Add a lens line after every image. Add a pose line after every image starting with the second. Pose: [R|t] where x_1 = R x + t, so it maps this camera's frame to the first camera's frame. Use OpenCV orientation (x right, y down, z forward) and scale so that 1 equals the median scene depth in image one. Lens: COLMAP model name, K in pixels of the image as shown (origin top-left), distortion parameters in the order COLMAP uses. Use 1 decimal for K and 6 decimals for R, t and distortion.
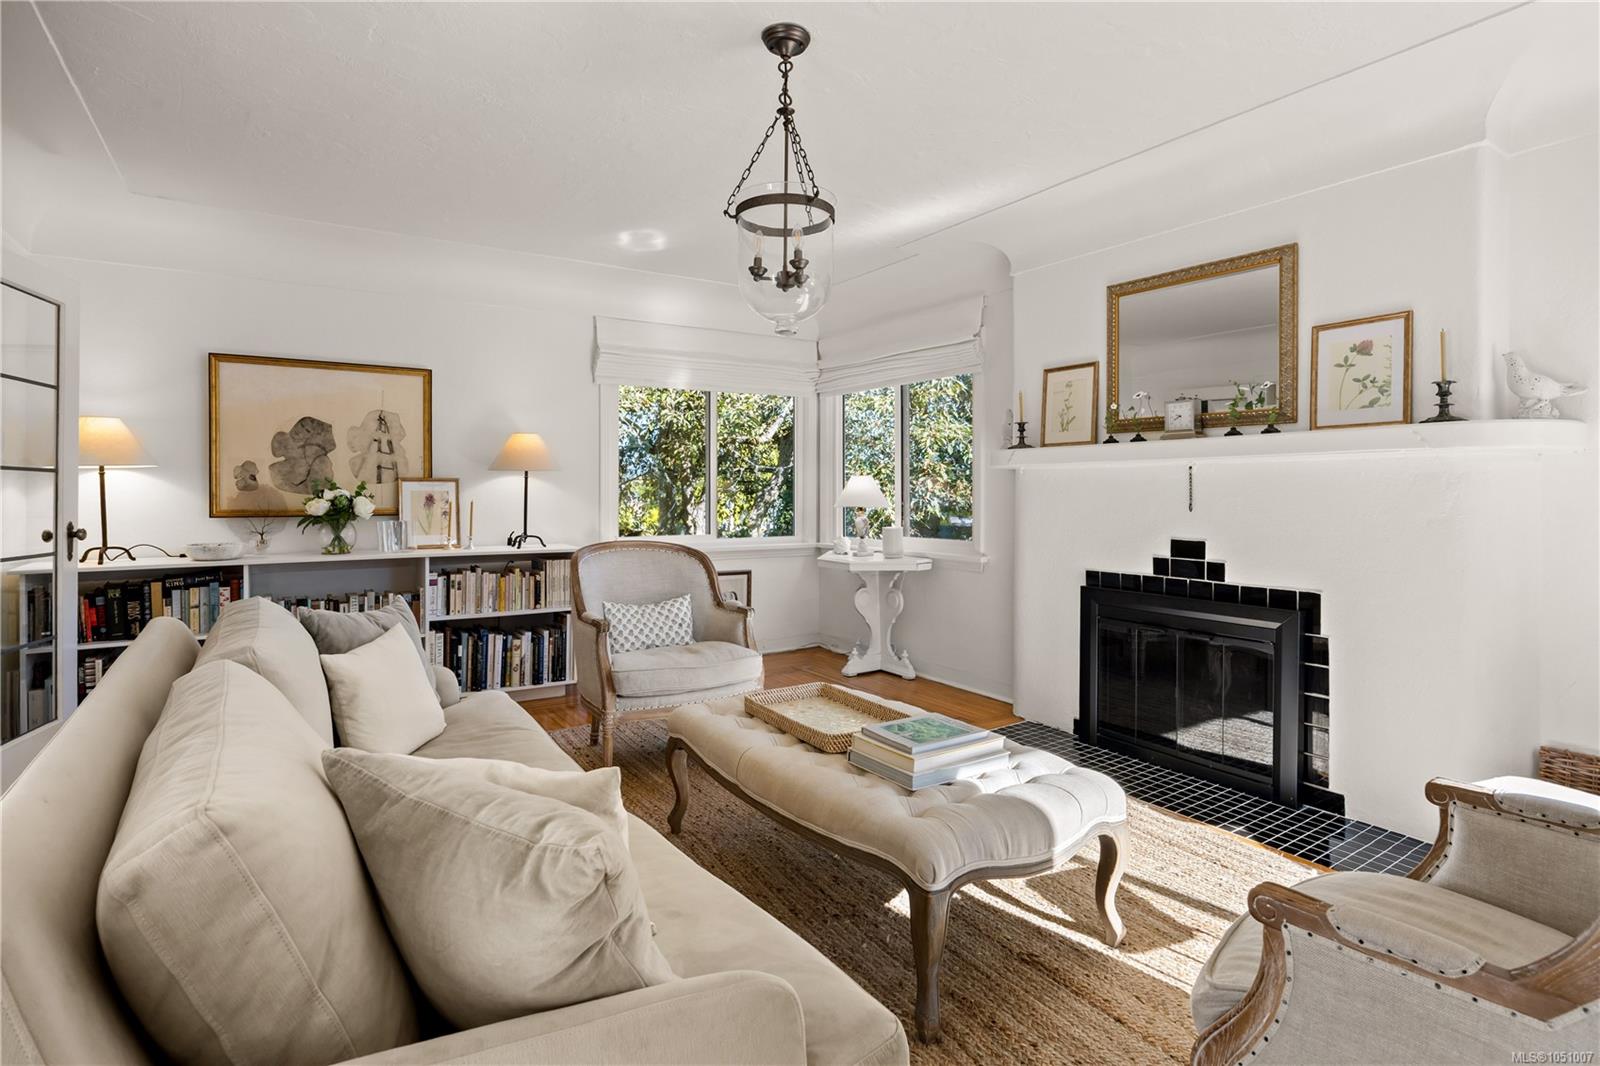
lens RADIAL K [[829.0, 0, 770.7], [0, 829.0, 490.6], [0, 0, 1]] dist [-0.001842, -0.000254]
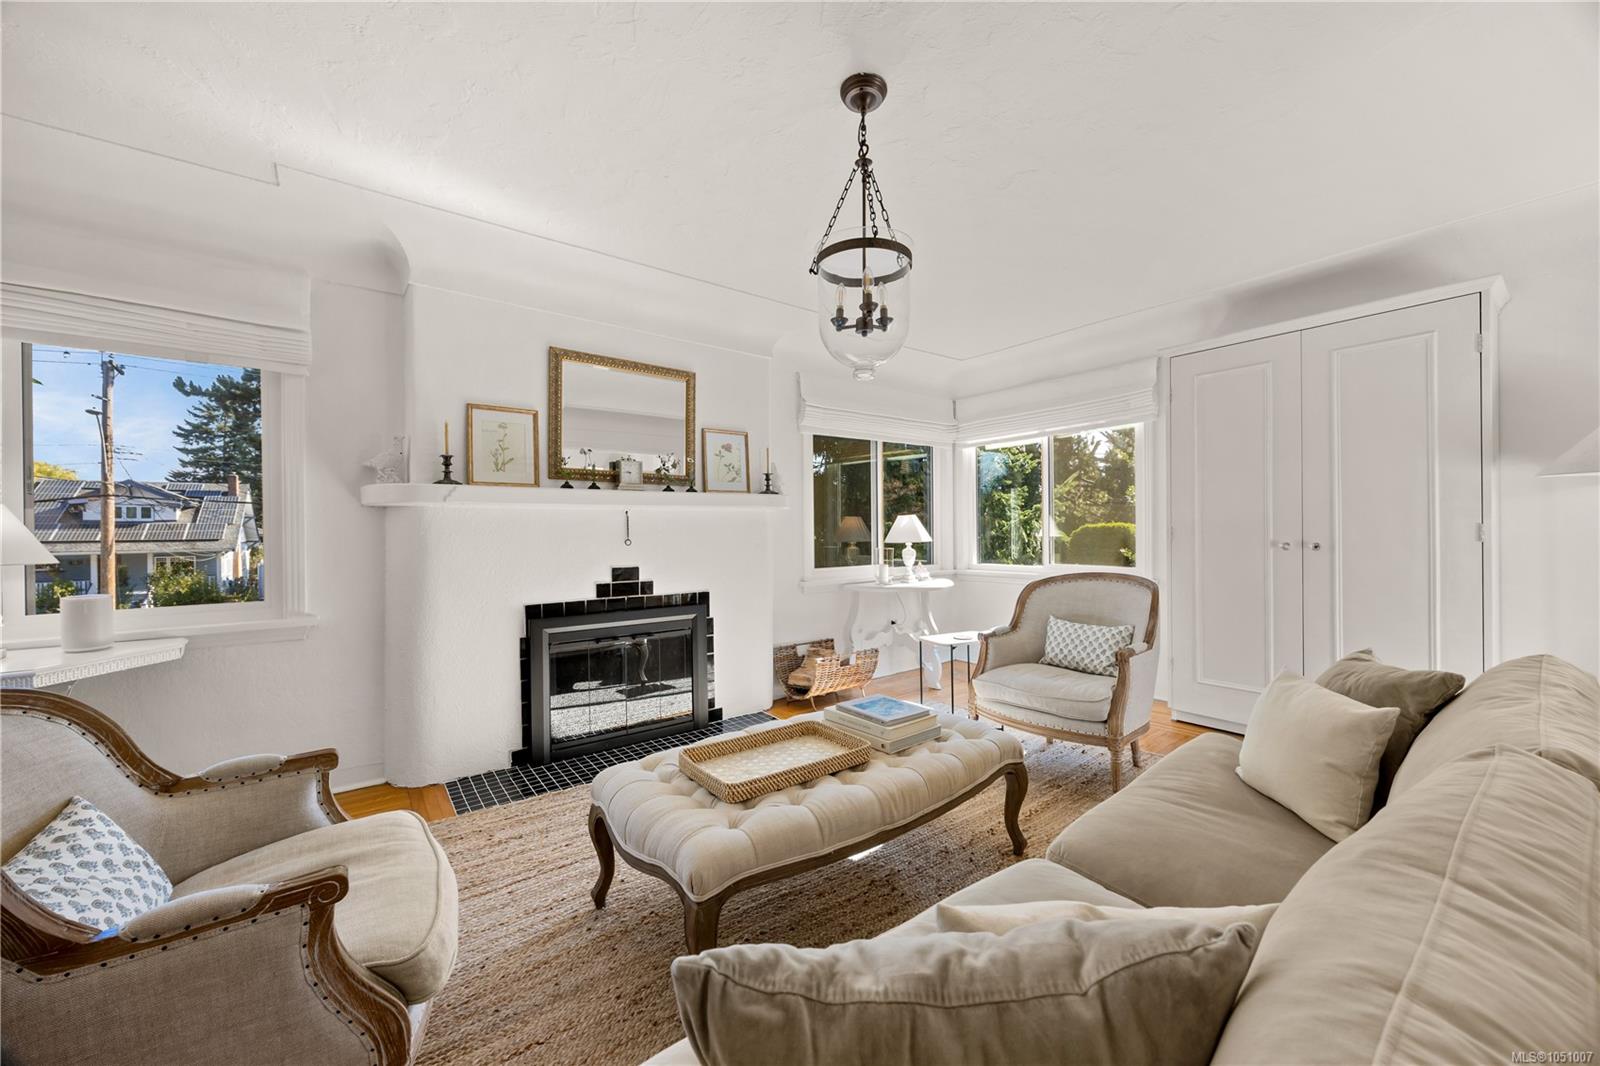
lens RADIAL K [[621.0, 0, 796.9], [0, 621.0, 532.0], [0, 0, 1]] dist [0.001127, 0.000004]
pose [[-0.117845, -0.001630, 0.993031, -0.510798], [0.008989, 0.999956, 0.002708, 0.003656], [-0.992991, 0.009245, -0.117825, 0.853272]]
